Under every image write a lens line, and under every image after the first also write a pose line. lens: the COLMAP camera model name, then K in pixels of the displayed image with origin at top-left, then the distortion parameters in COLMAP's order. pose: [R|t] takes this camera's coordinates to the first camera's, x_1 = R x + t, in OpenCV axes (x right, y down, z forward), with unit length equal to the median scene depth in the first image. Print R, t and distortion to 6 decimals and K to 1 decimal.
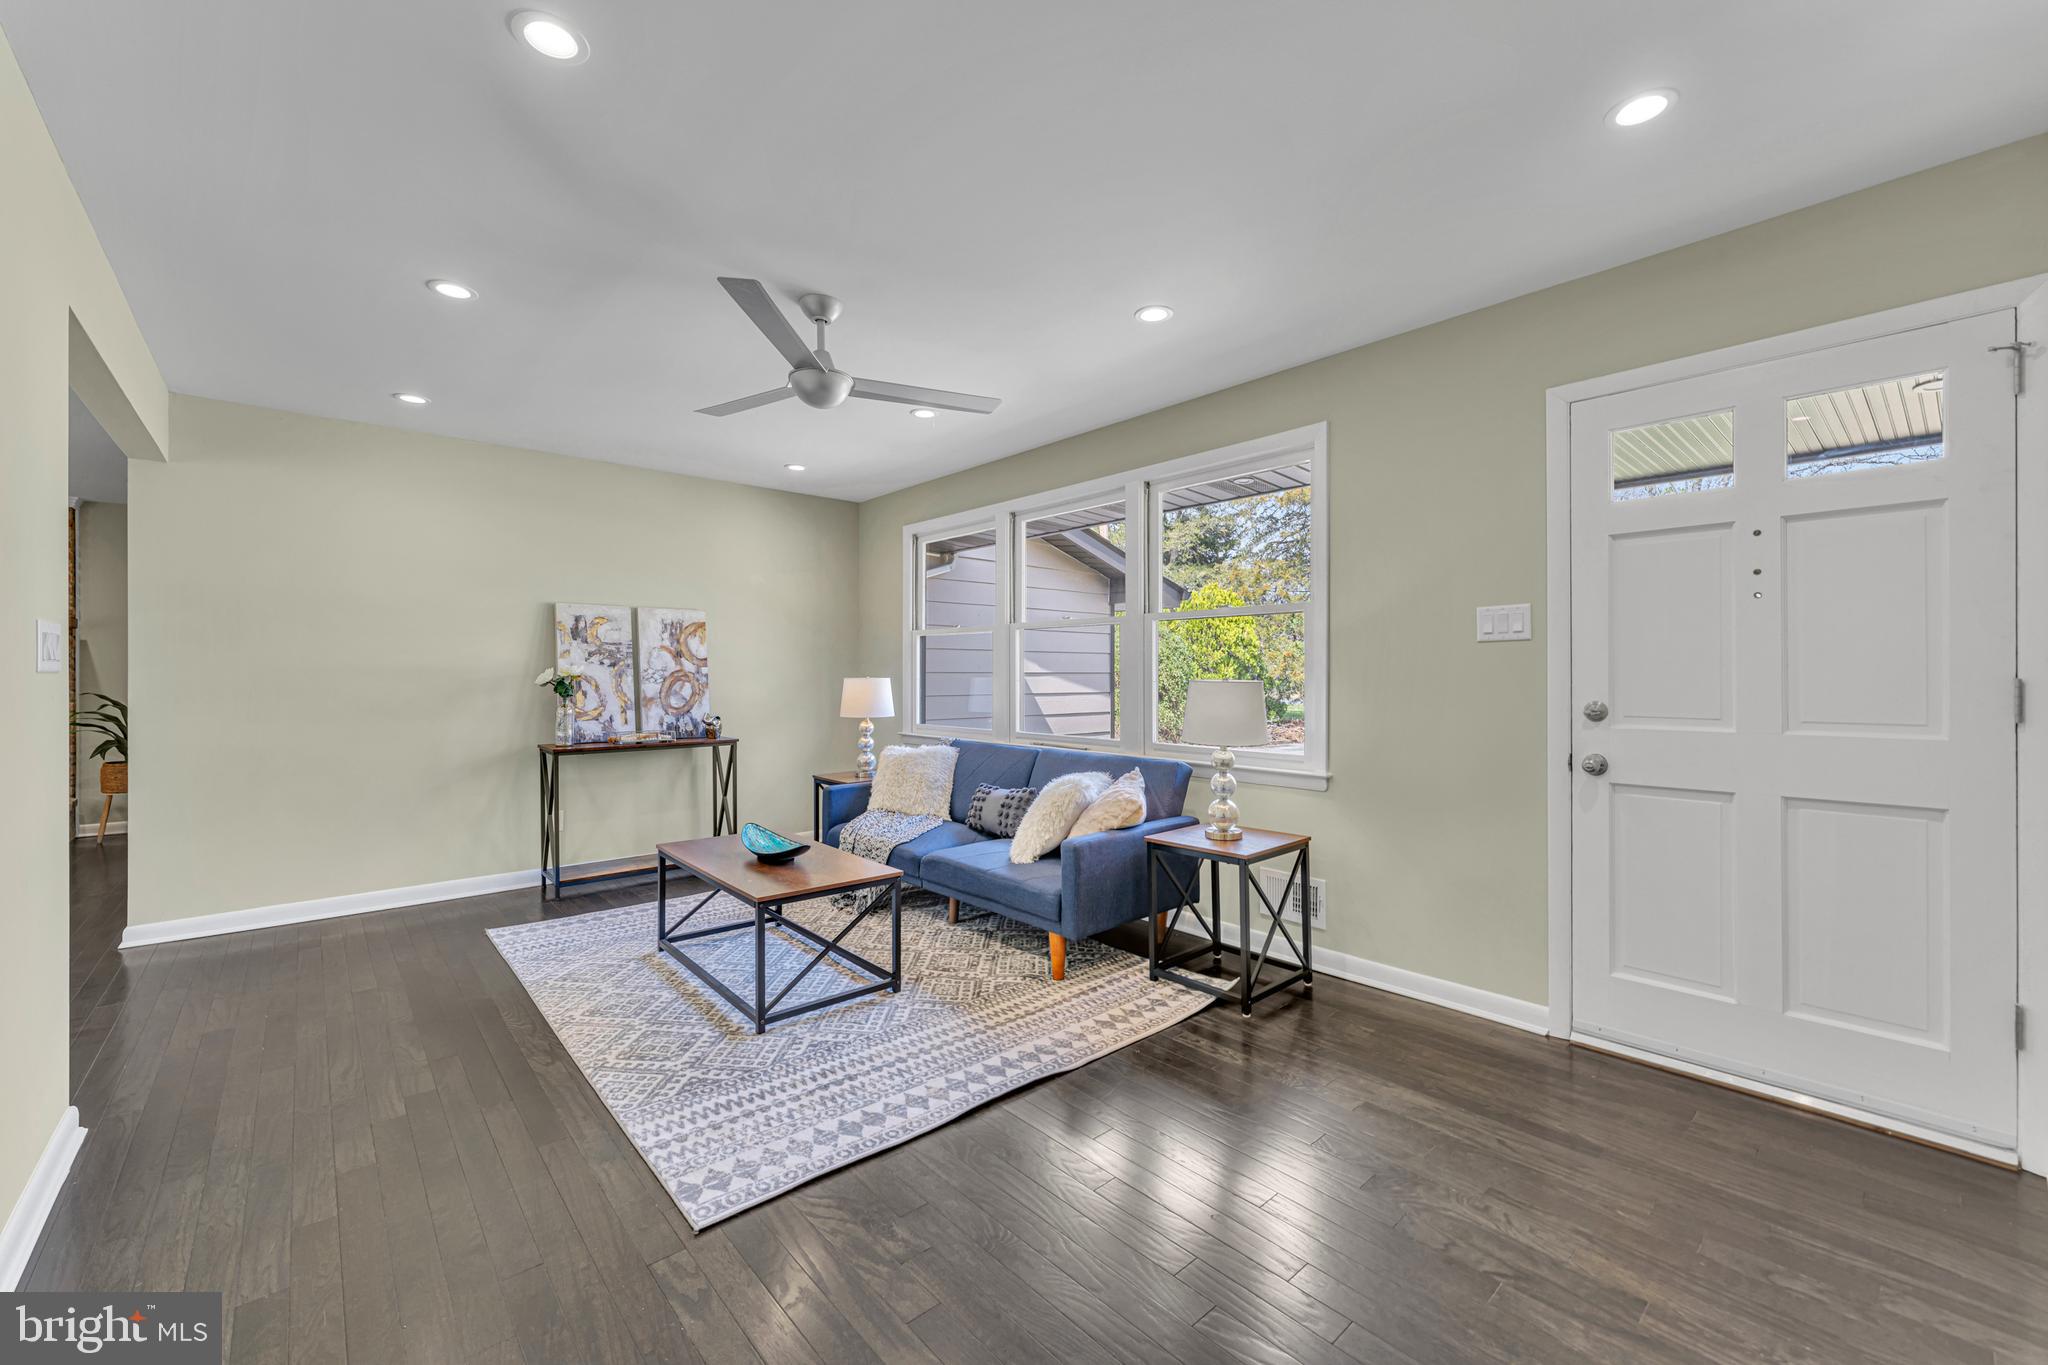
lens RADIAL K [[815.4, 0, 1033.6], [0, 815.4, 678.8], [0, 0, 1]] dist [-0.003474, 0.000361]
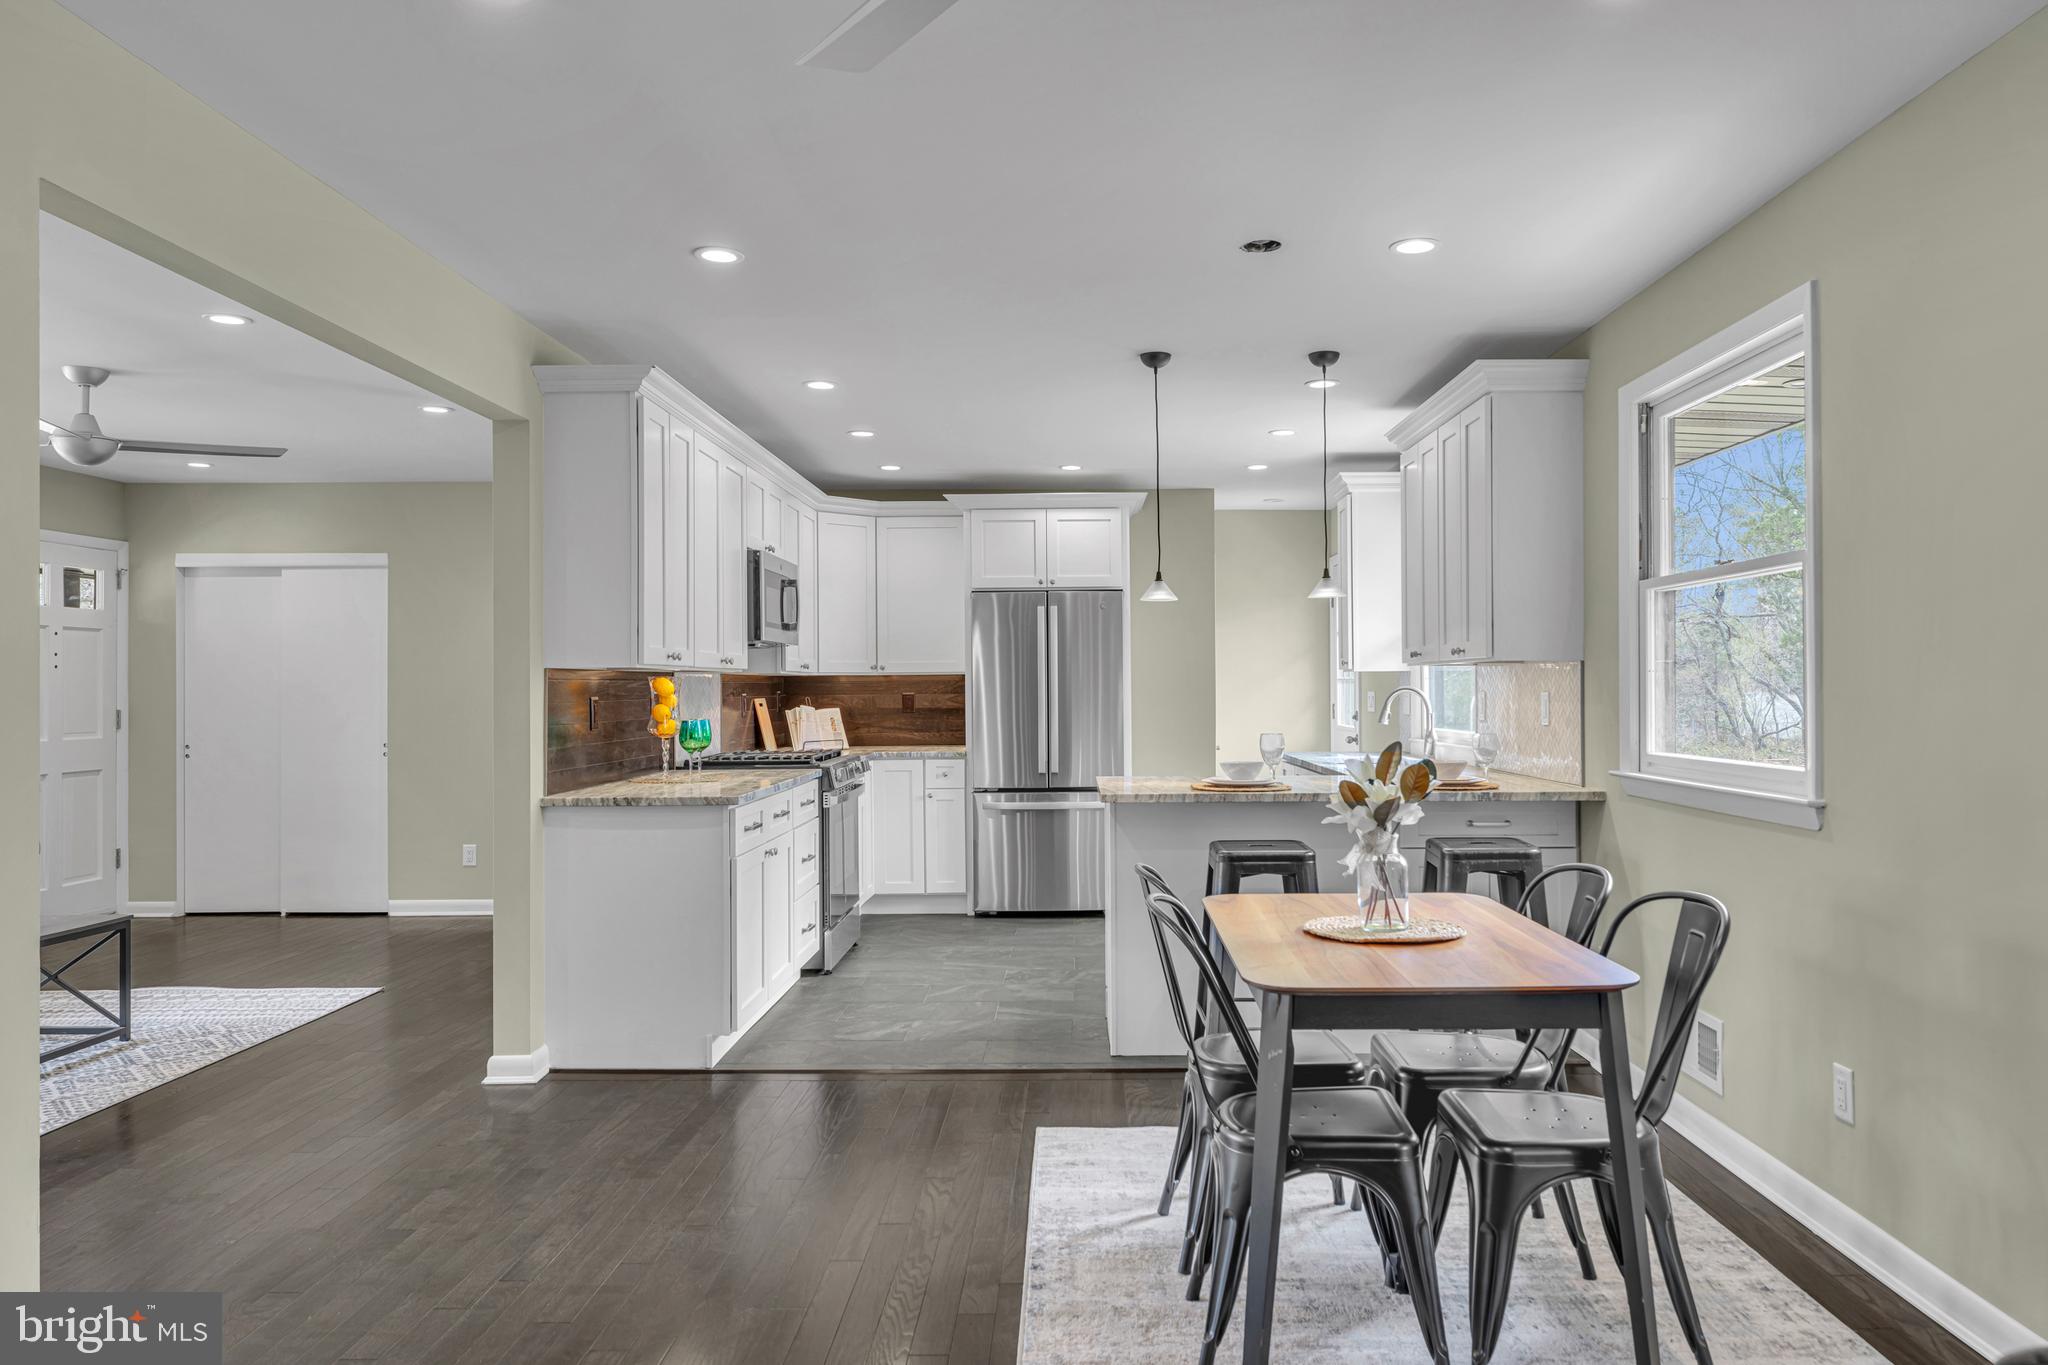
lens RADIAL K [[1348.2, 0, 1072.7], [0, 1348.2, 677.0], [0, 0, 1]] dist [-0.004924, -0.000272]
pose [[-0.750887, 0.012202, 0.660318, -2.232585], [0.006457, 0.999917, -0.011134, -0.023077], [-0.660399, -0.004097, -0.750904, 1.359387]]
